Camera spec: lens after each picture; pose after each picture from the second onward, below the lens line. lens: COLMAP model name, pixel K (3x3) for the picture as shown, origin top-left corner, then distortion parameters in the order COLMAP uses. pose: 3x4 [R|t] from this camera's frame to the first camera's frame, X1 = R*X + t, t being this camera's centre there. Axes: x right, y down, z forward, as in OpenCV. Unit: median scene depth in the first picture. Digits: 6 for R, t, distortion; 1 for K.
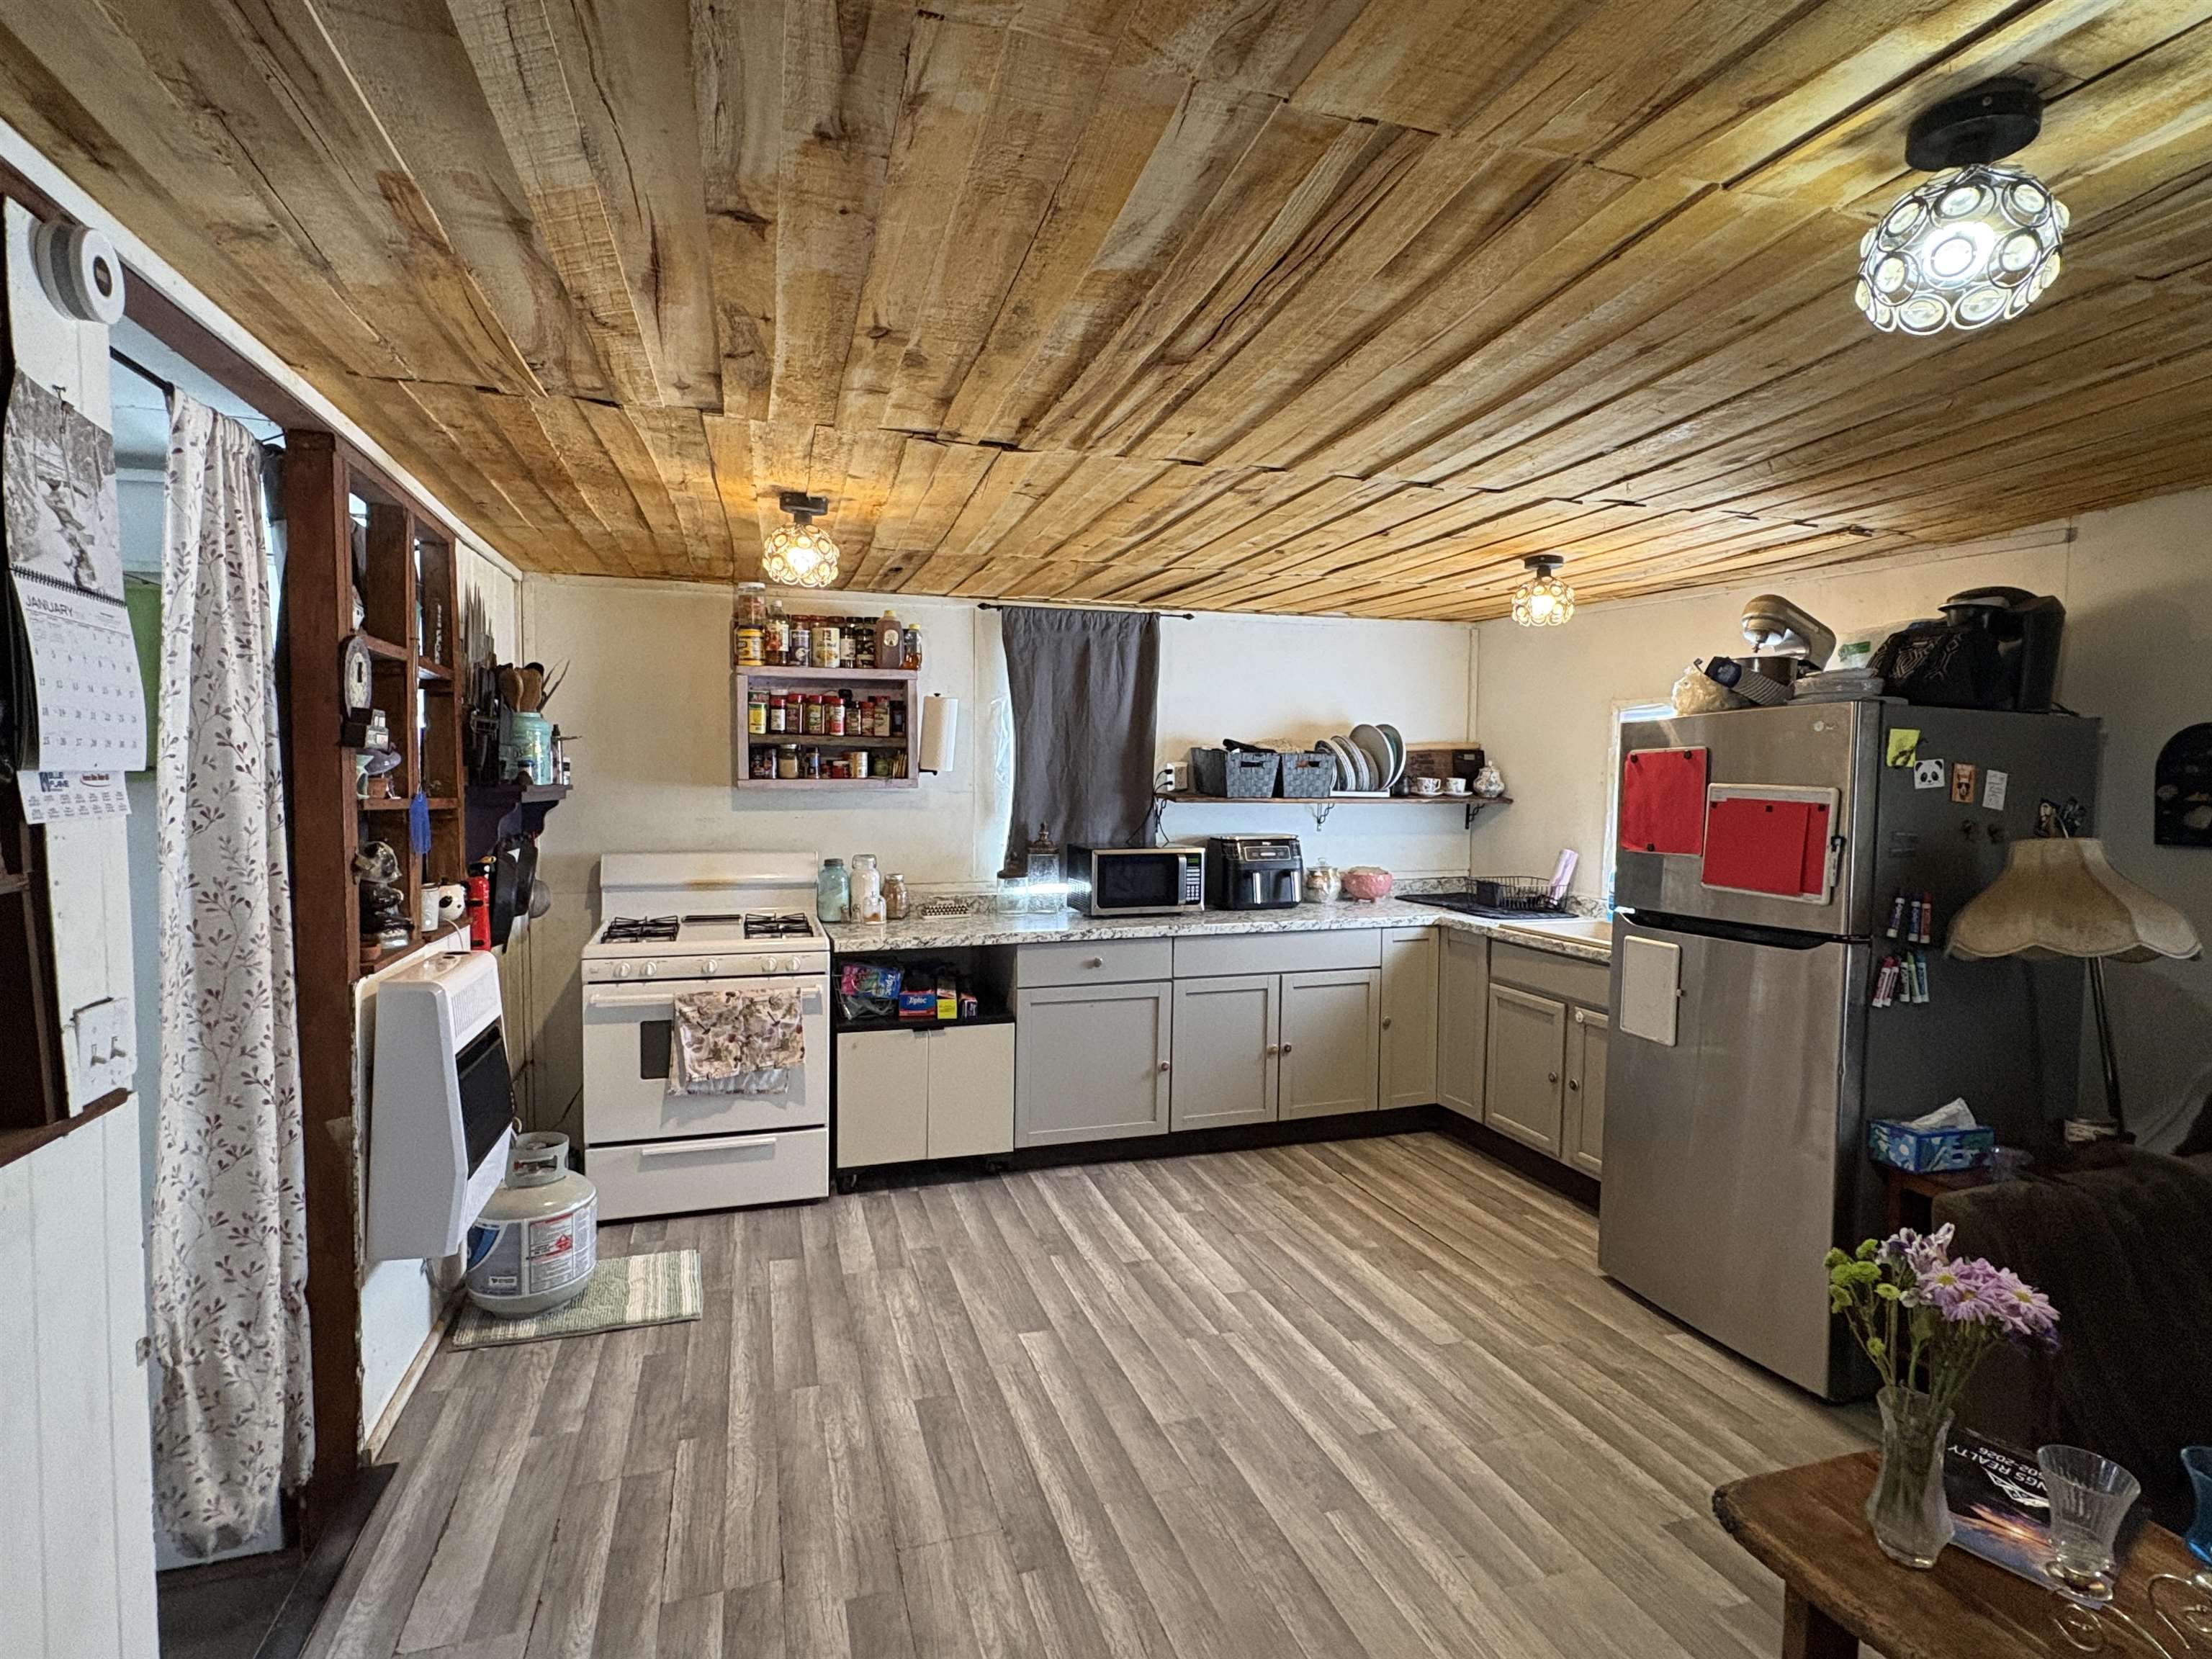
lens RADIAL K [[1085.8, 0, 1106.0], [0, 1085.8, 829.5], [0, 0, 1]] dist [-0.000812, -0.001936]
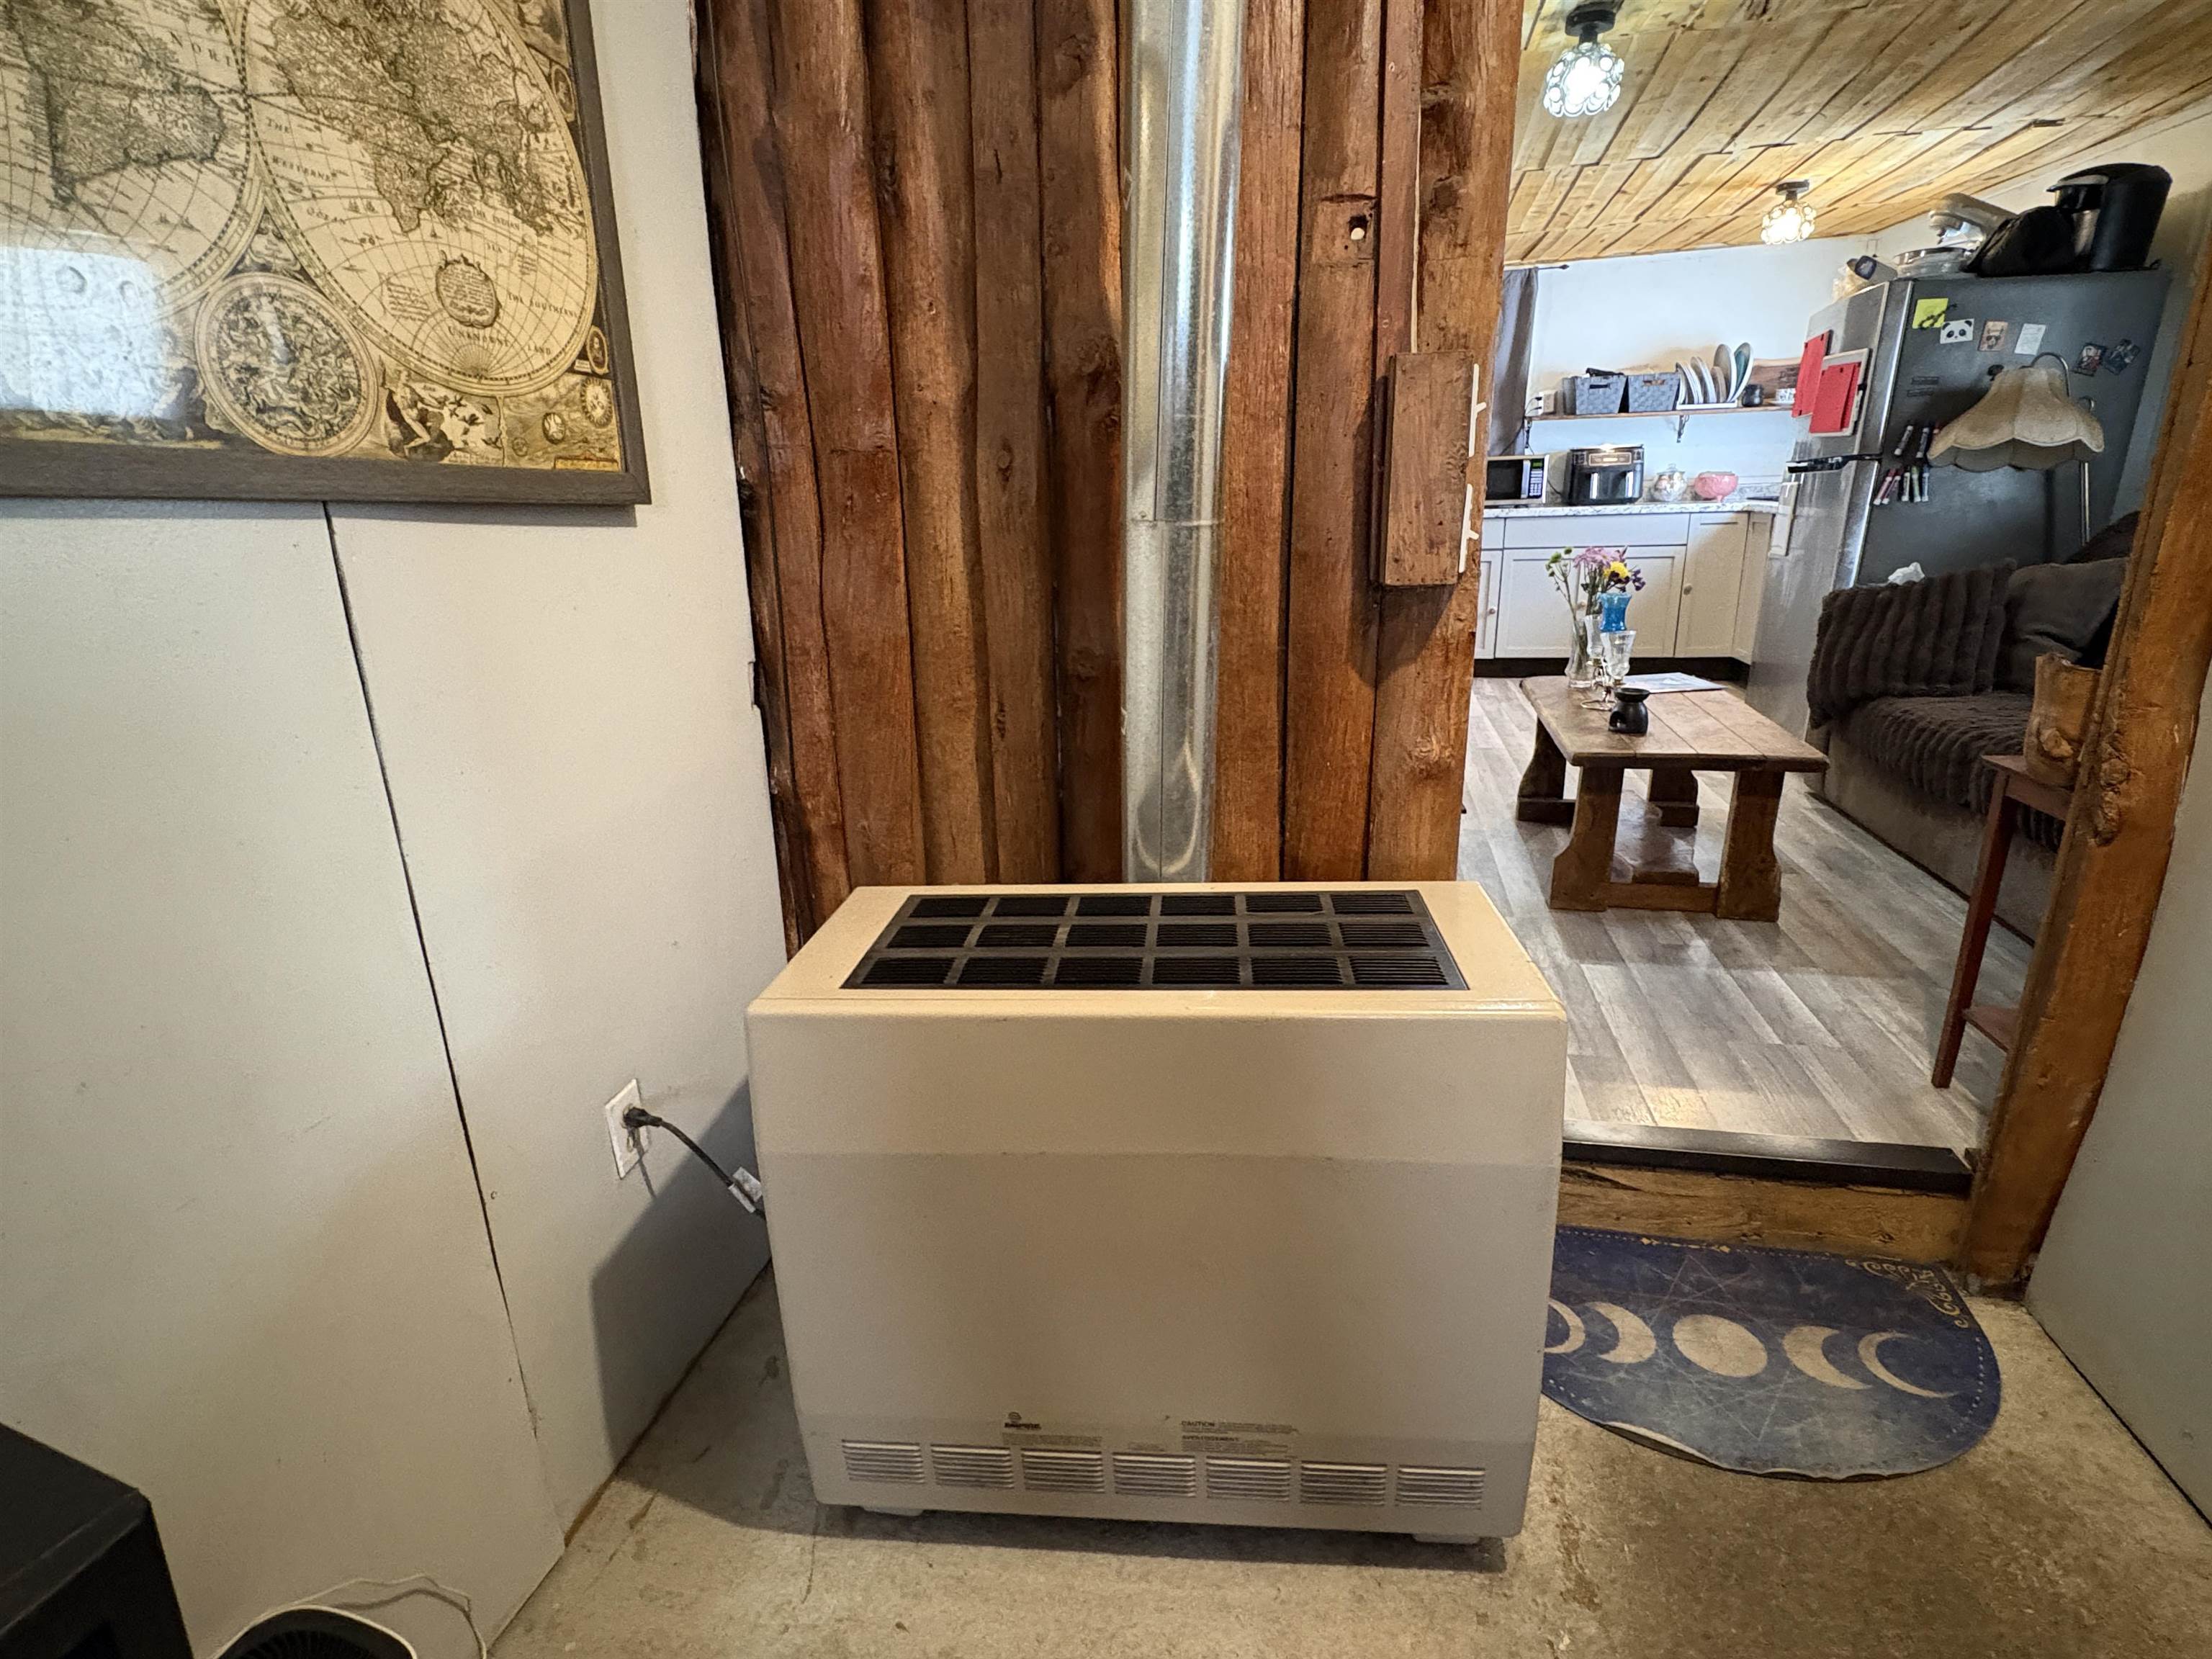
lens RADIAL K [[1085.8, 0, 1106.0], [0, 1085.8, 829.5], [0, 0, 1]] dist [-0.000812, -0.001936]
pose [[0.857541, 0.119776, -0.500277, 0.572590], [0.013721, 0.966844, 0.254999, 0.190349], [0.514232, -0.225536, 0.827465, -0.827654]]
